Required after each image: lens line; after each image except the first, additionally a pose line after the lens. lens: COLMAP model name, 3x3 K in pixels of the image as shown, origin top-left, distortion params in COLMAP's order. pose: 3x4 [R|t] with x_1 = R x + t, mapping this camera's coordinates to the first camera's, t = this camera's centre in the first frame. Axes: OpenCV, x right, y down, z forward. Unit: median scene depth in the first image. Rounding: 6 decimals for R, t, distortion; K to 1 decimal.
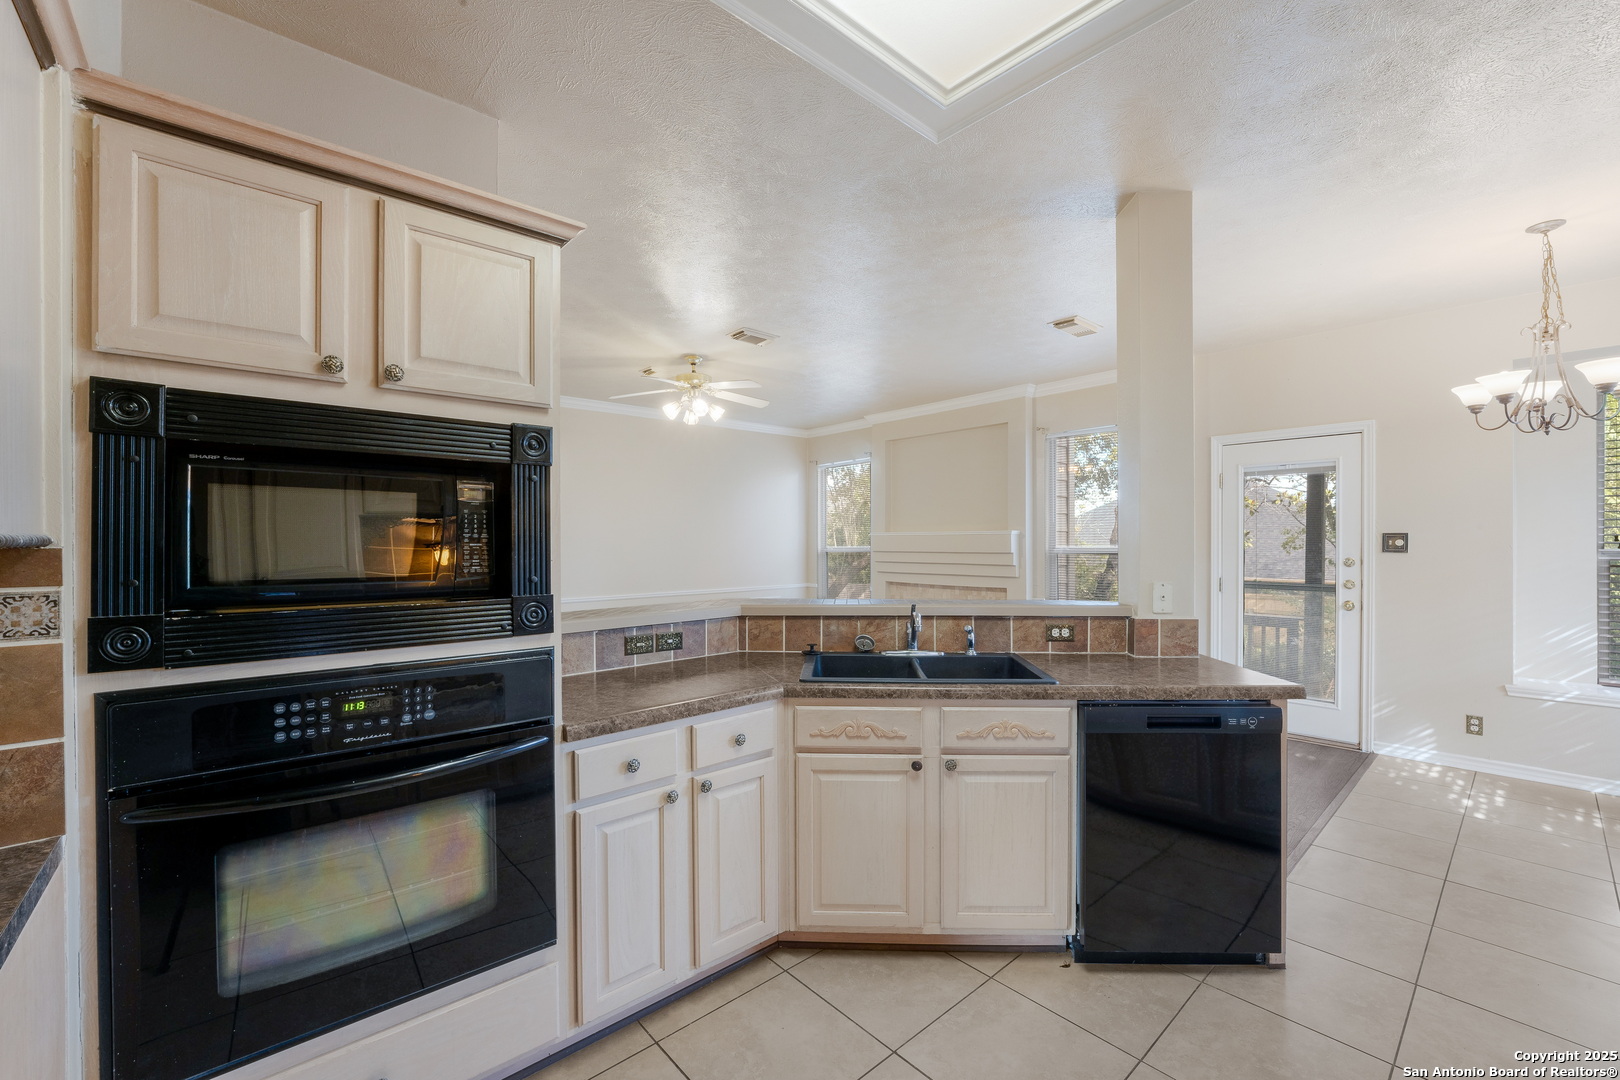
lens RADIAL K [[660.3, 0, 819.7], [0, 660.3, 545.4], [0, 0, 1]] dist [-0.025997, 0.005968]
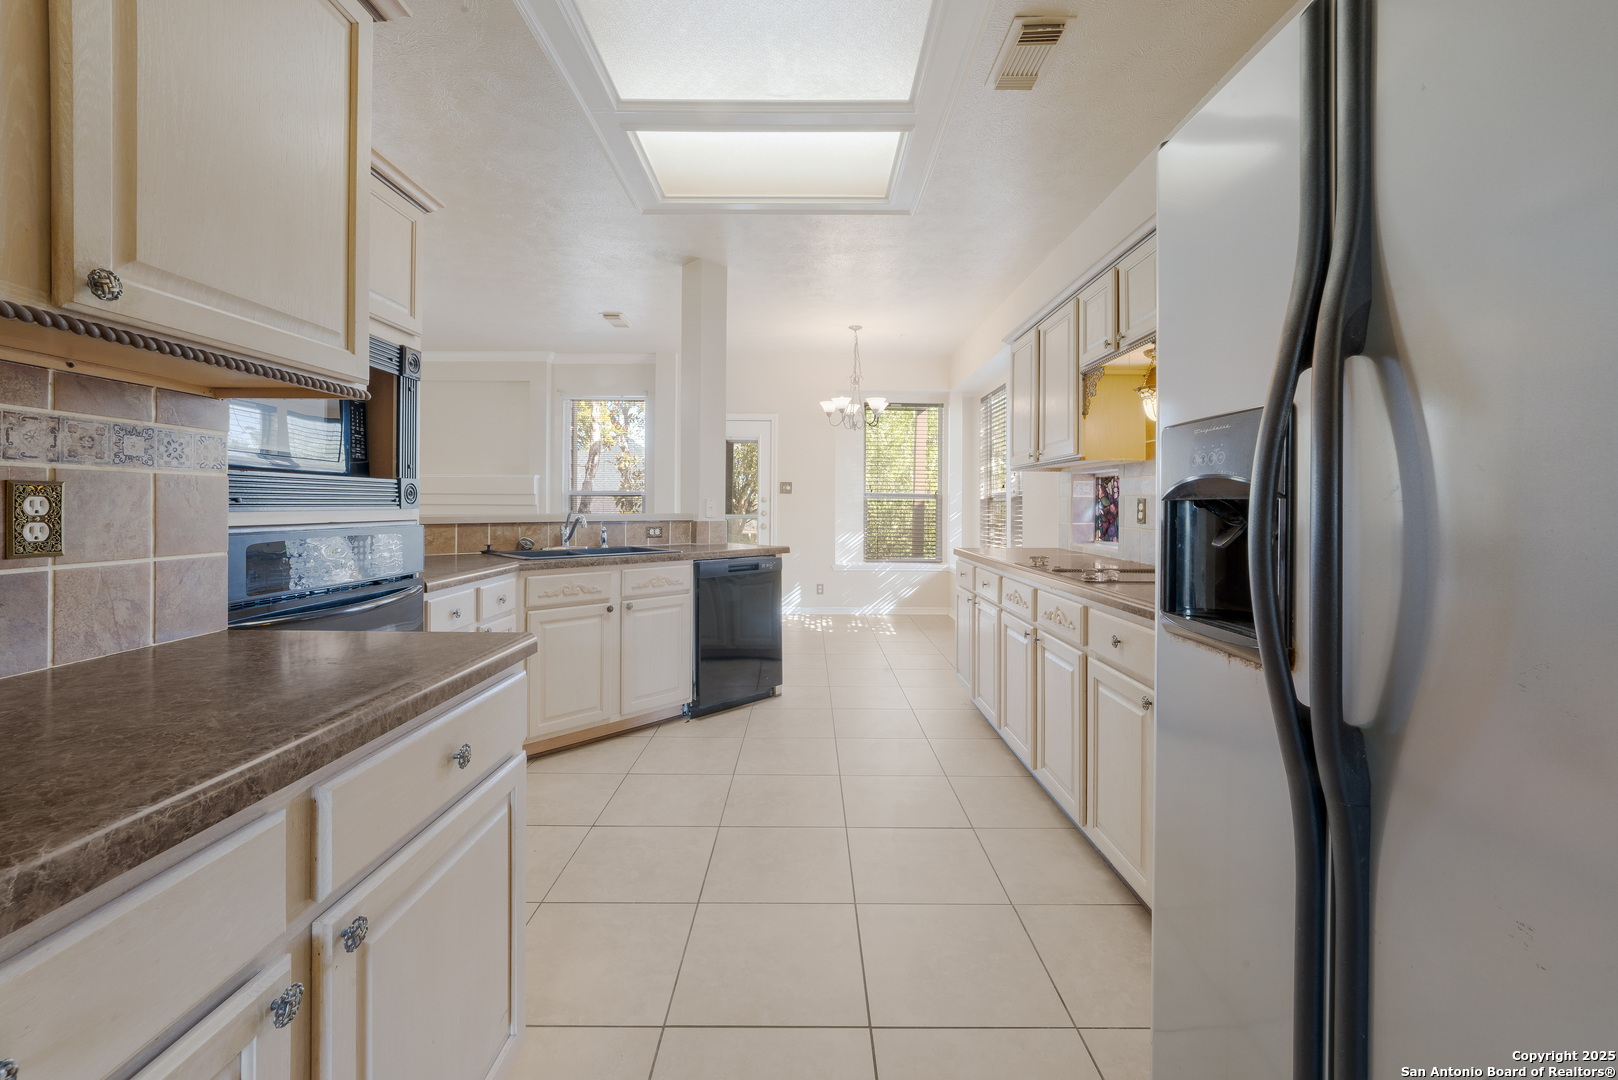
lens RADIAL K [[651.6, 0, 803.3], [0, 651.6, 504.9], [0, 0, 1]] dist [-0.000525, -0.000030]
pose [[0.672702, 0.007854, 0.739872, -0.535079], [-0.003672, 0.999967, -0.007277, 0.083123], [-0.739905, 0.002179, 0.672708, -0.276331]]
